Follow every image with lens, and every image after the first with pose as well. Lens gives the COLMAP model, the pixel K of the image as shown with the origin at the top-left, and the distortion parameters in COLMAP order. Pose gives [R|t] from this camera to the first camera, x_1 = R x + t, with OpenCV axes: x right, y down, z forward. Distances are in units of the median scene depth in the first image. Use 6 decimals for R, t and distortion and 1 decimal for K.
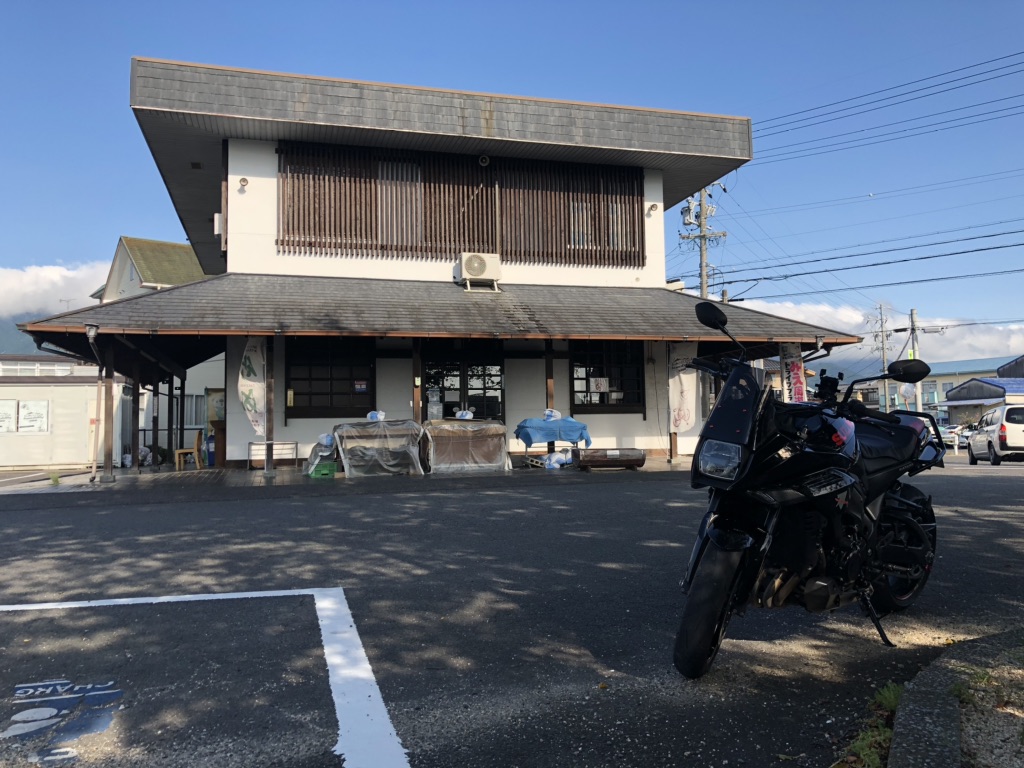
lens RADIAL K [[773.1, 0, 513.0], [0, 773.1, 386.4], [0, 0, 1]] dist [0.068999, -0.097297]
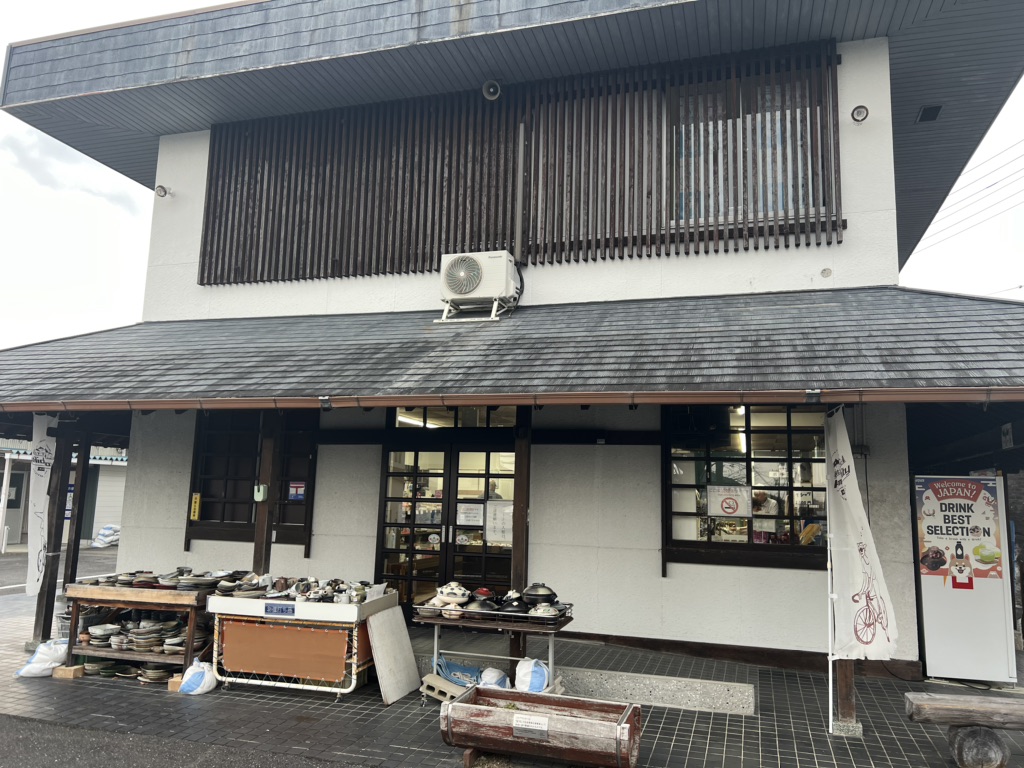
lens RADIAL K [[773.1, 0, 513.0], [0, 773.1, 386.4], [0, 0, 1]] dist [0.068999, -0.097297]
pose [[0.845614, -0.031739, -0.532850, 0.280387], [-0.017656, 0.996021, -0.087347, -0.032027], [0.533503, 0.083270, 0.841689, 0.584454]]
